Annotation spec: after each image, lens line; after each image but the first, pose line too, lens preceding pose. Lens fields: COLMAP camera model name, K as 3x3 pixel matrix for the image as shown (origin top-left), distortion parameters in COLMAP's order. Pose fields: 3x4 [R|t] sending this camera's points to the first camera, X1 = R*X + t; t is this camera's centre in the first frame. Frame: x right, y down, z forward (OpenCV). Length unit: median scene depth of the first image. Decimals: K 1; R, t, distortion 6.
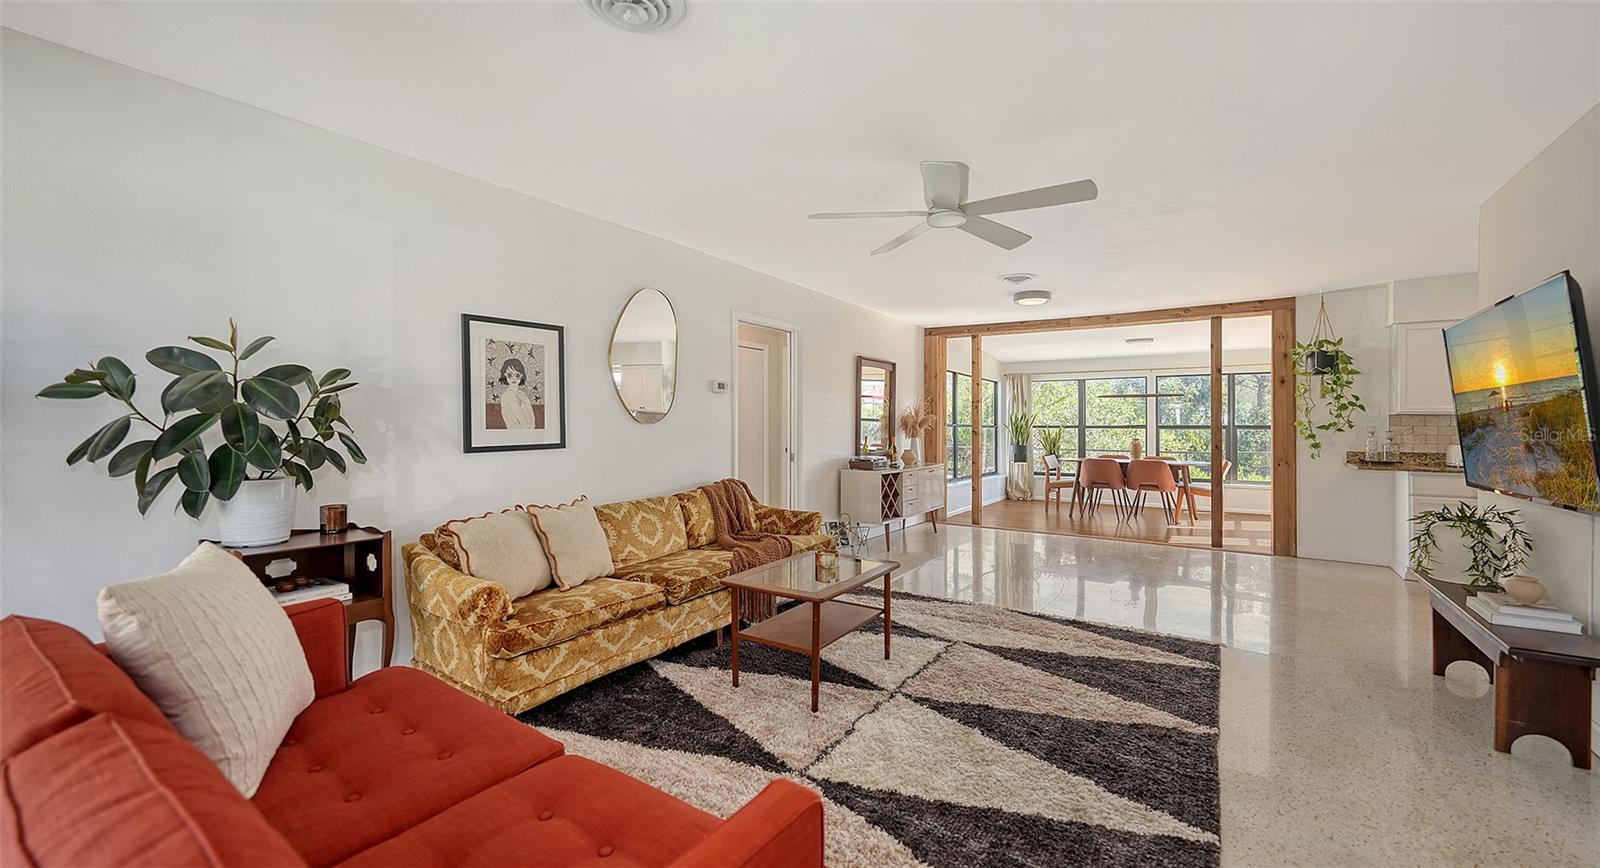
lens RADIAL K [[636.6, 0, 799.3], [0, 636.6, 416.8], [0, 0, 1]] dist [0.000178, 0.000107]
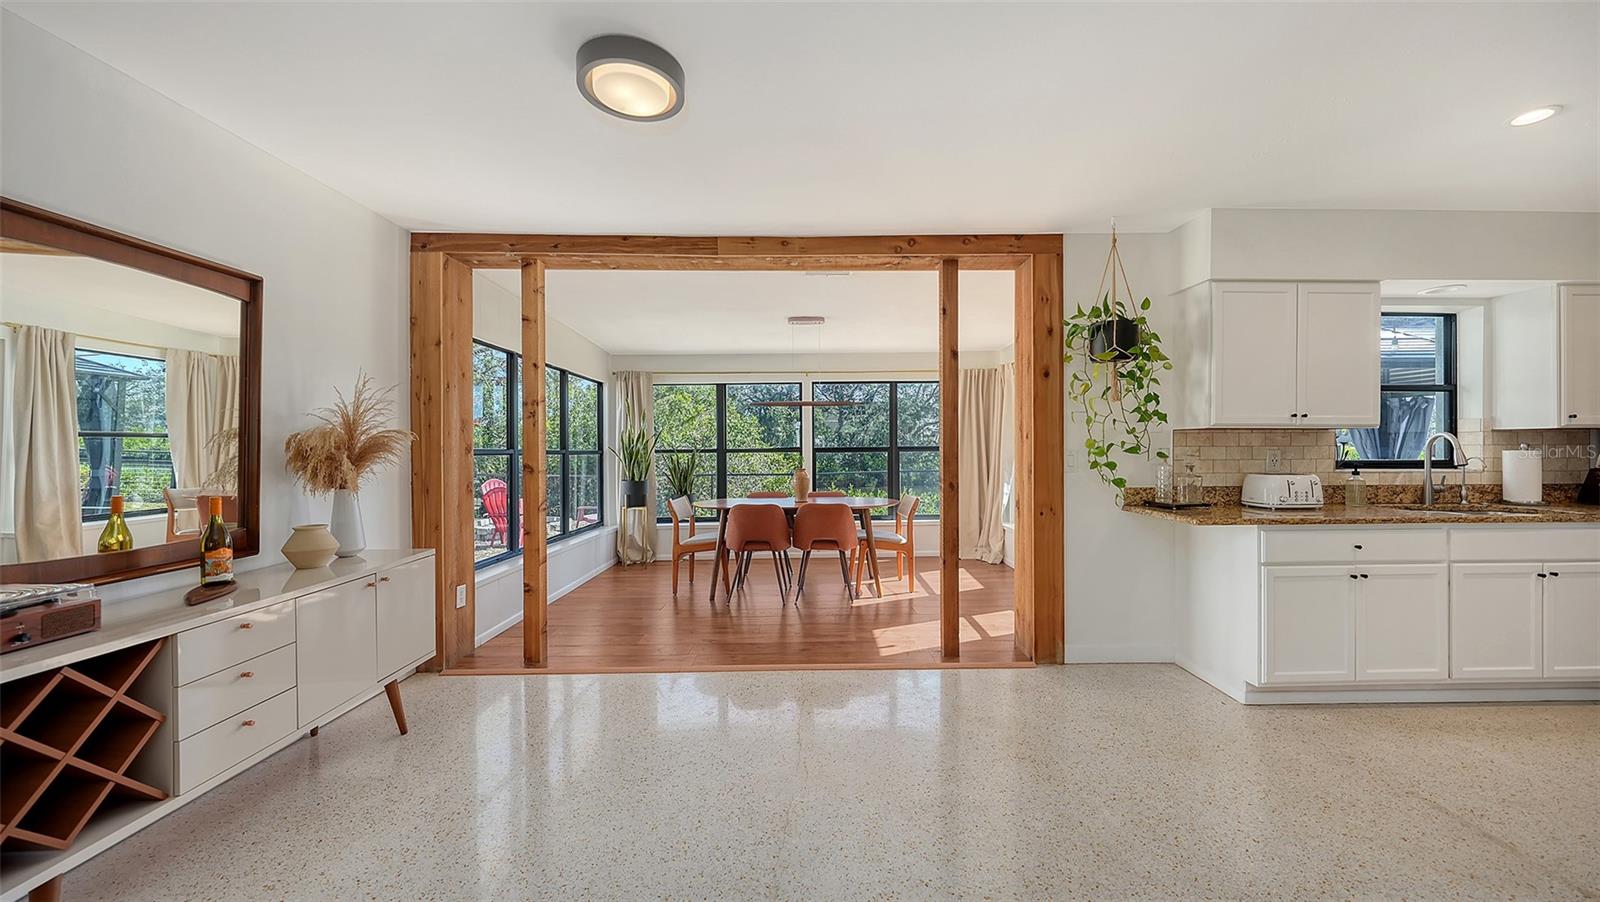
lens RADIAL K [[570.9, 0, 811.8], [0, 570.9, 454.5], [0, 0, 1]] dist [-0.002189, 0.000009]
pose [[0.824003, -0.018797, 0.566274, 0.419979], [0.003995, 0.999617, 0.027369, 0.007207], [-0.566572, -0.020290, 0.823762, 1.065501]]
